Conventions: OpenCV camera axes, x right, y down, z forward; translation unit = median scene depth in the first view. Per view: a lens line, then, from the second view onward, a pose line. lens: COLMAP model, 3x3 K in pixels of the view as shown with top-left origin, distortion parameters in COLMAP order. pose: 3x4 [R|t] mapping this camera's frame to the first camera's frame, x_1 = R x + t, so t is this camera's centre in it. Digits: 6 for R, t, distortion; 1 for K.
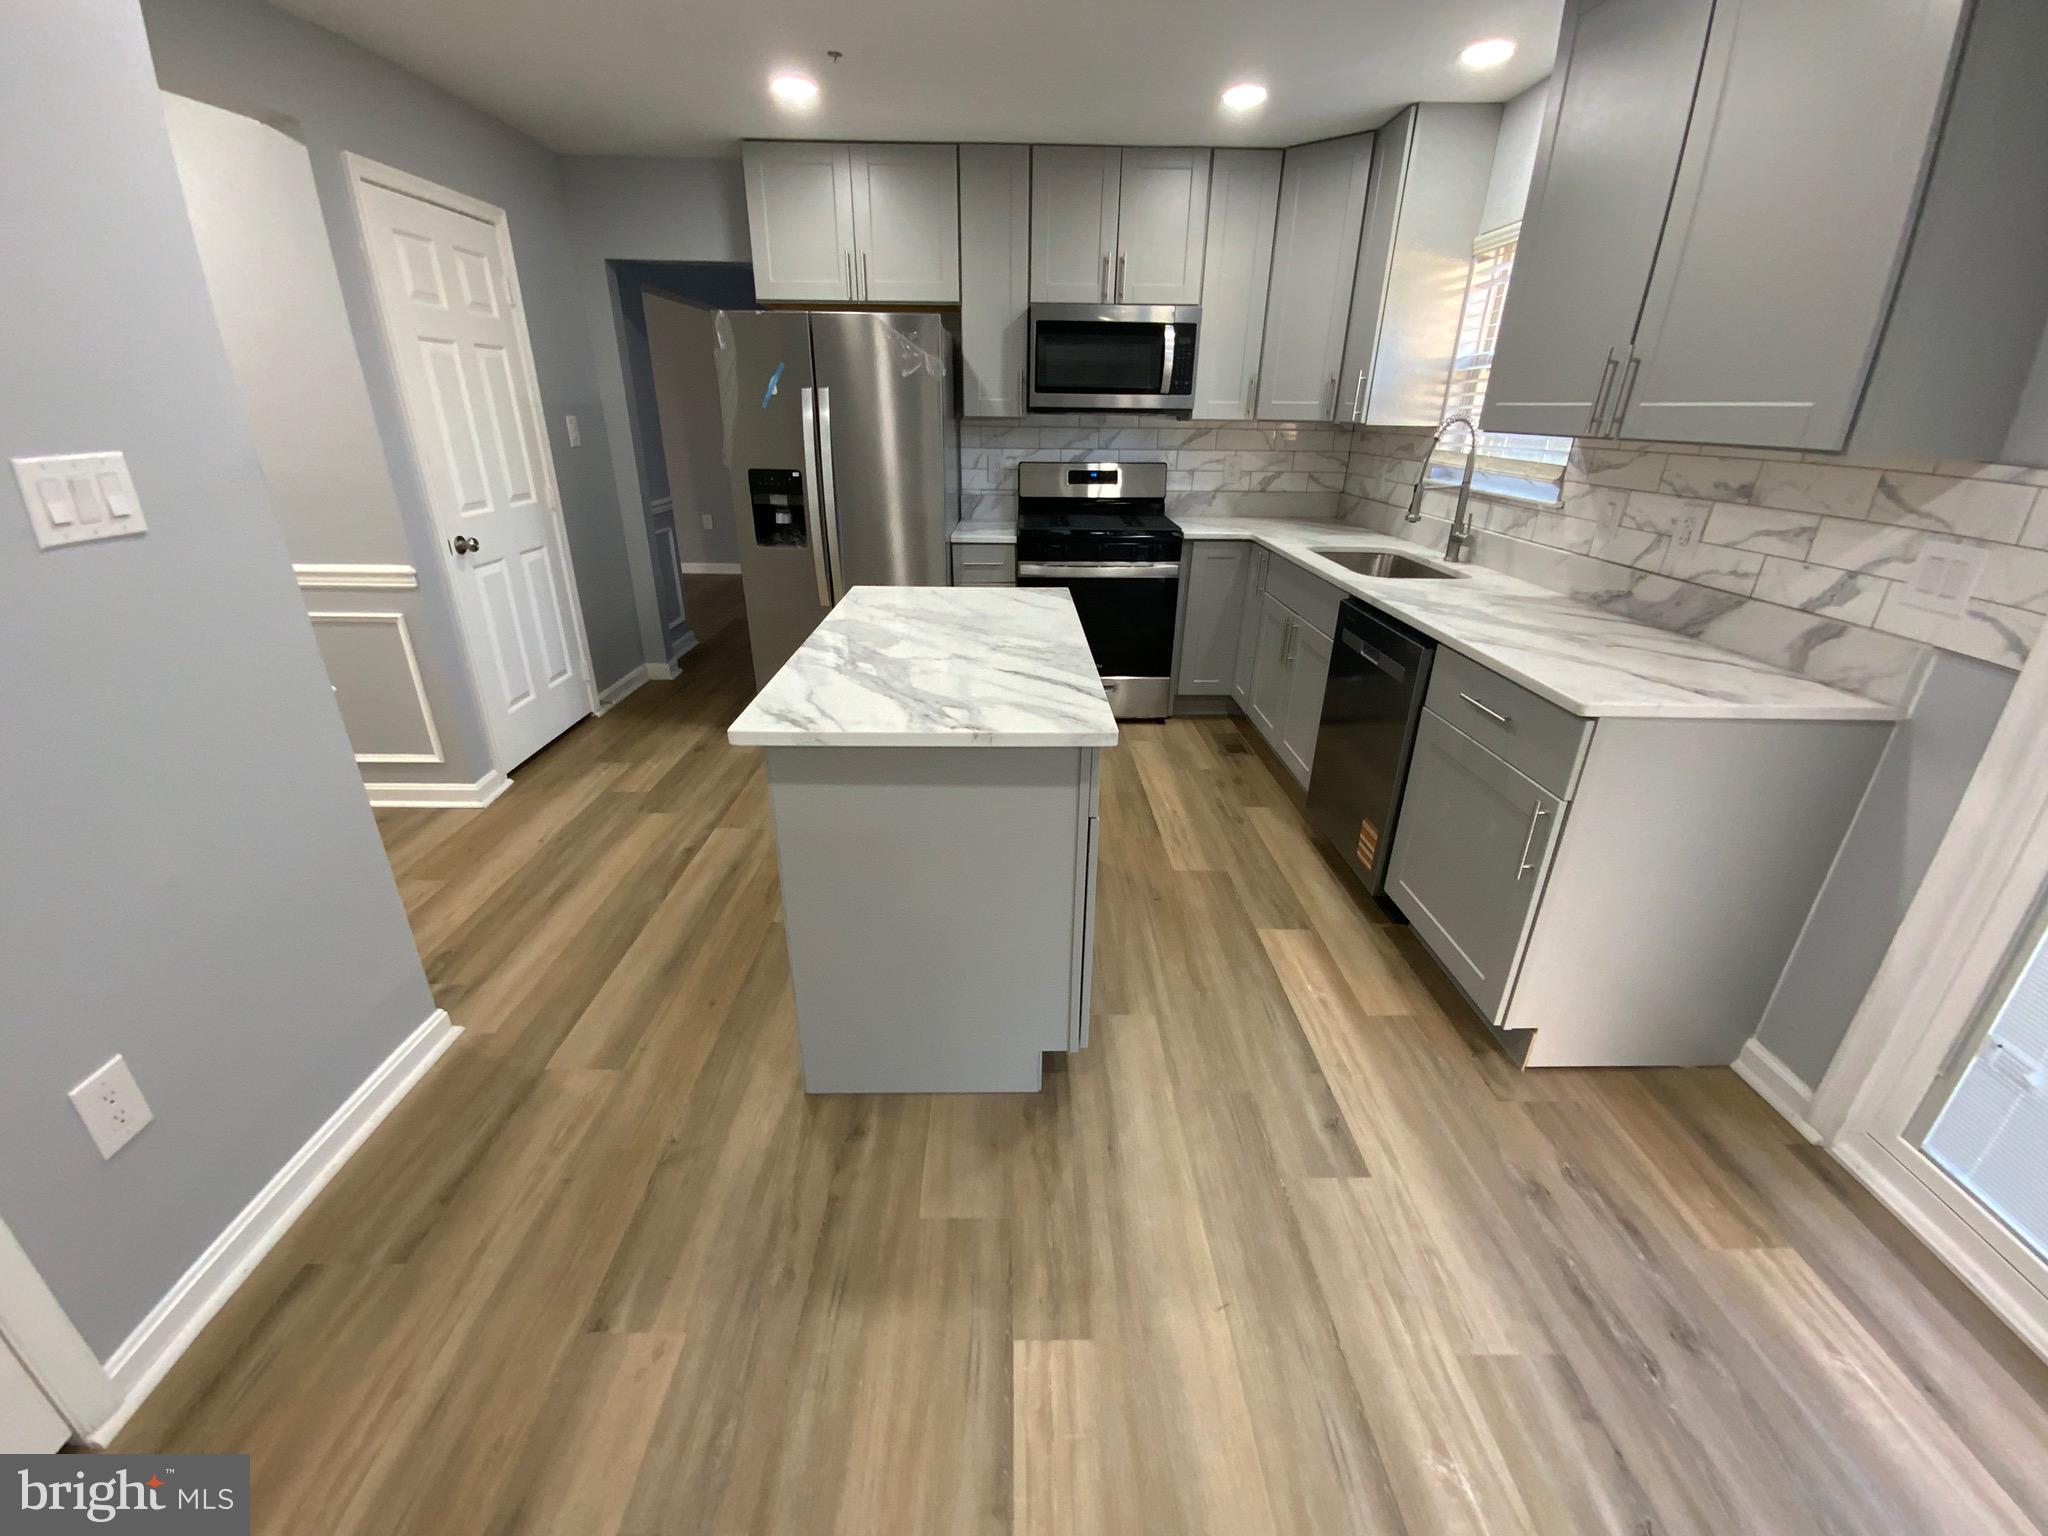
lens RADIAL K [[817.1, 0, 1024.0], [0, 817.1, 768.0], [0, 0, 1]] dist [0.010390, -0.015218]
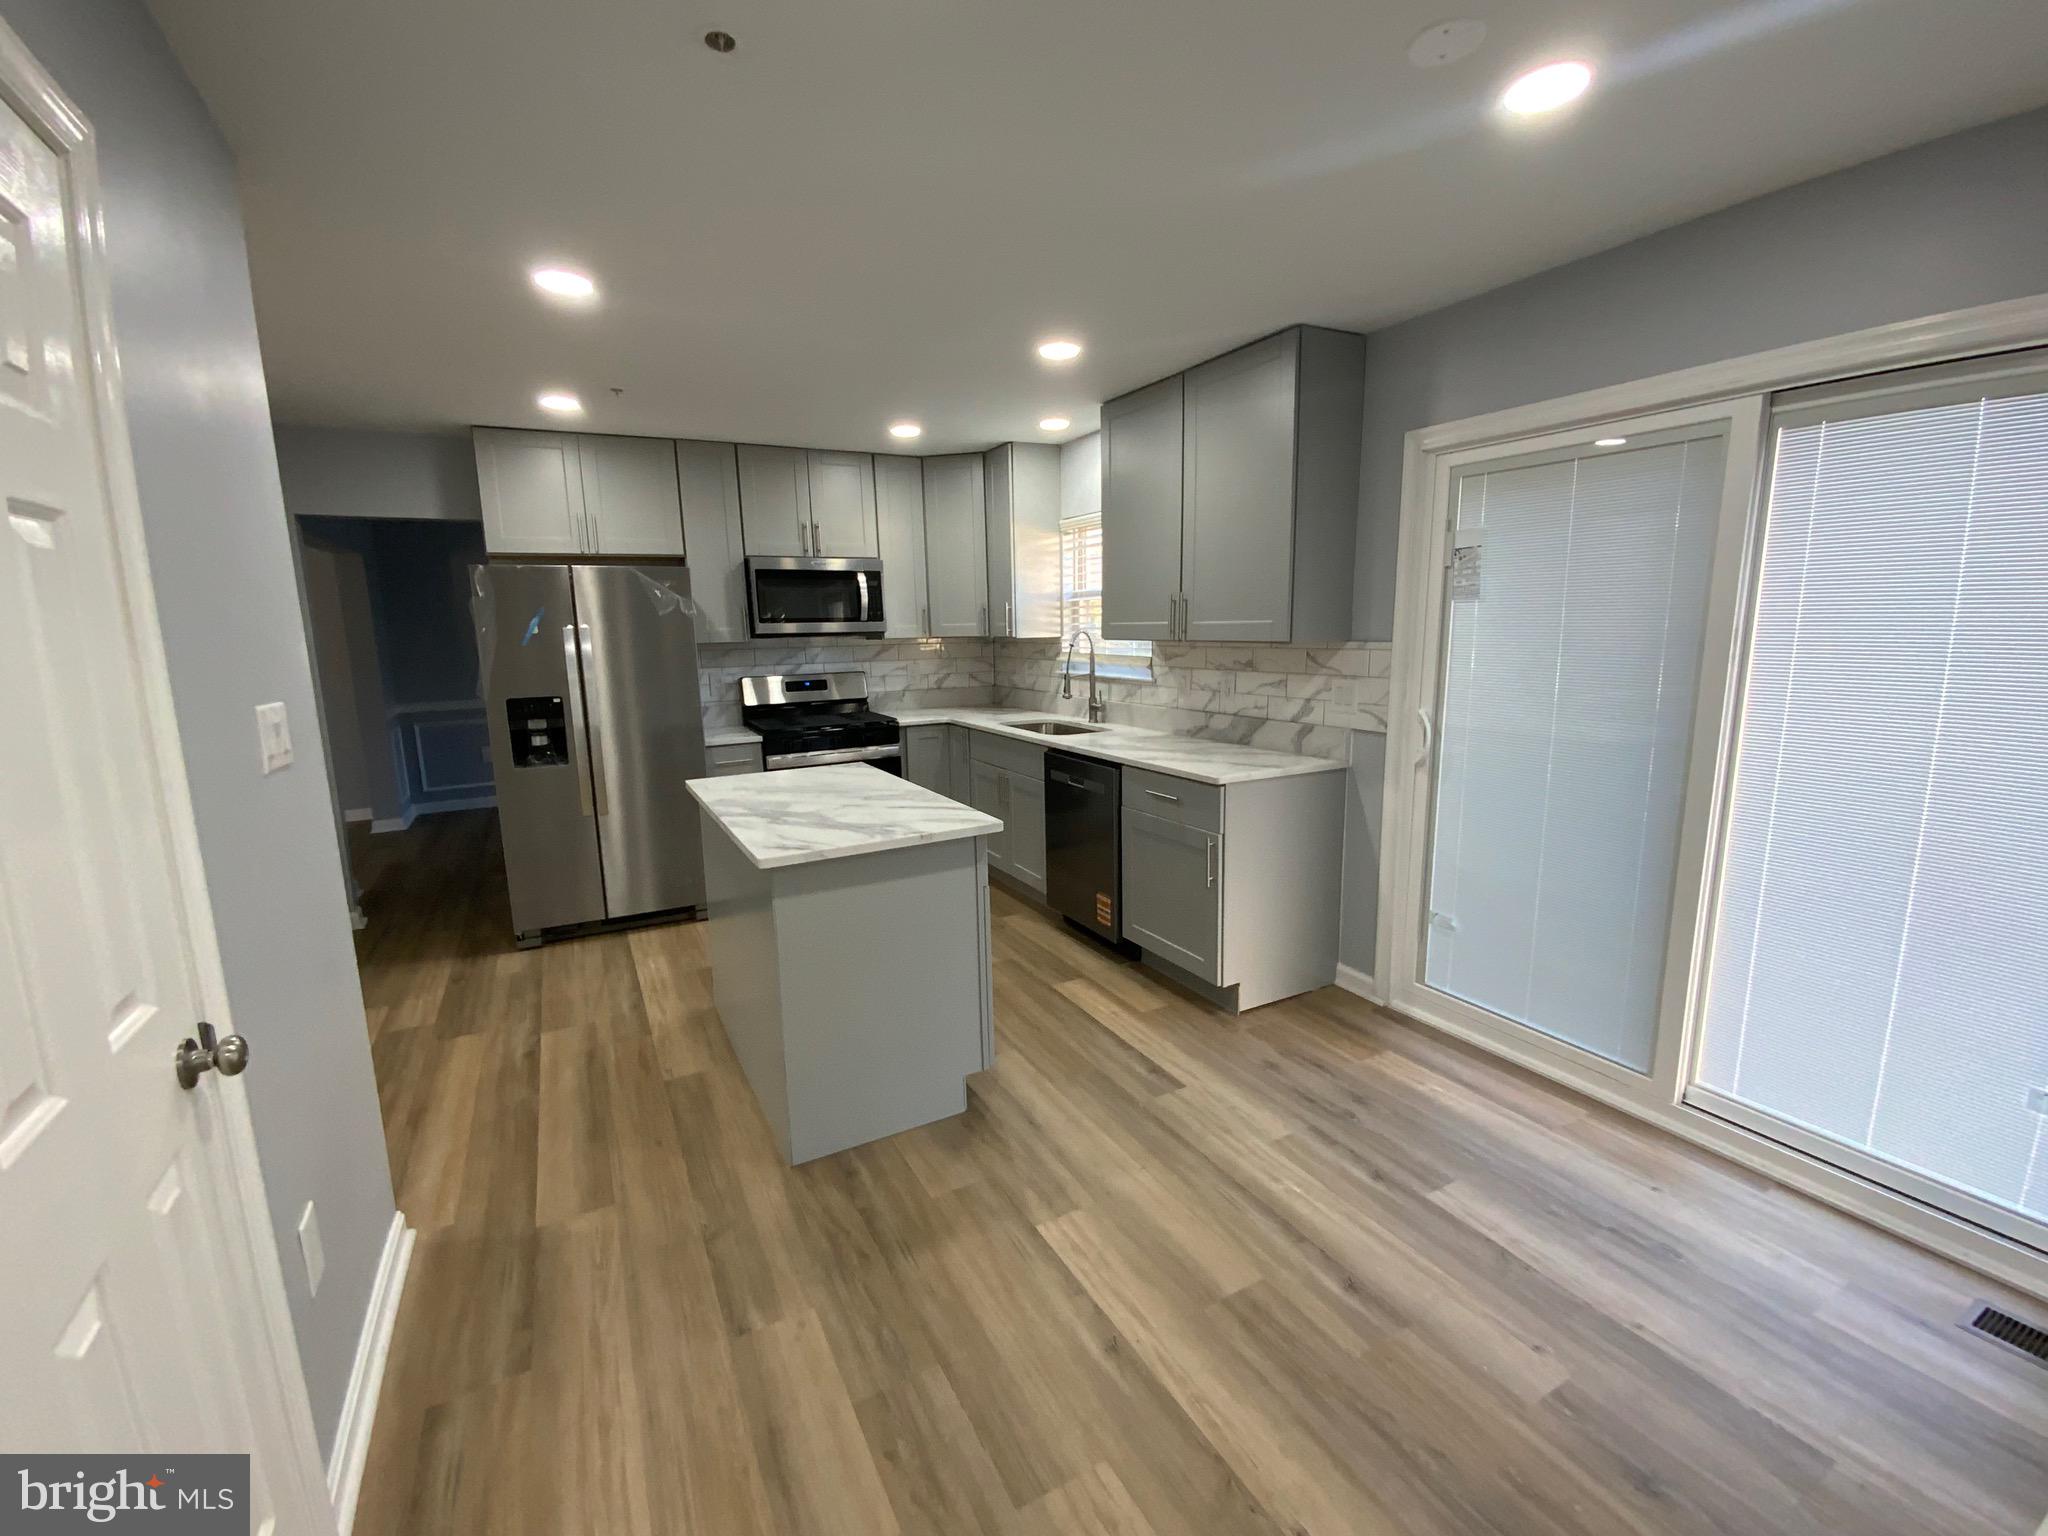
lens RADIAL K [[842.0, 0, 1024.0], [0, 842.0, 768.0], [0, 0, 1]] dist [0.019984, -0.017582]
pose [[0.887278, -0.109997, 0.447927, -0.385548], [0.214629, 0.958061, -0.189879, 0.118430], [-0.408255, 0.264614, 0.873675, -0.338626]]
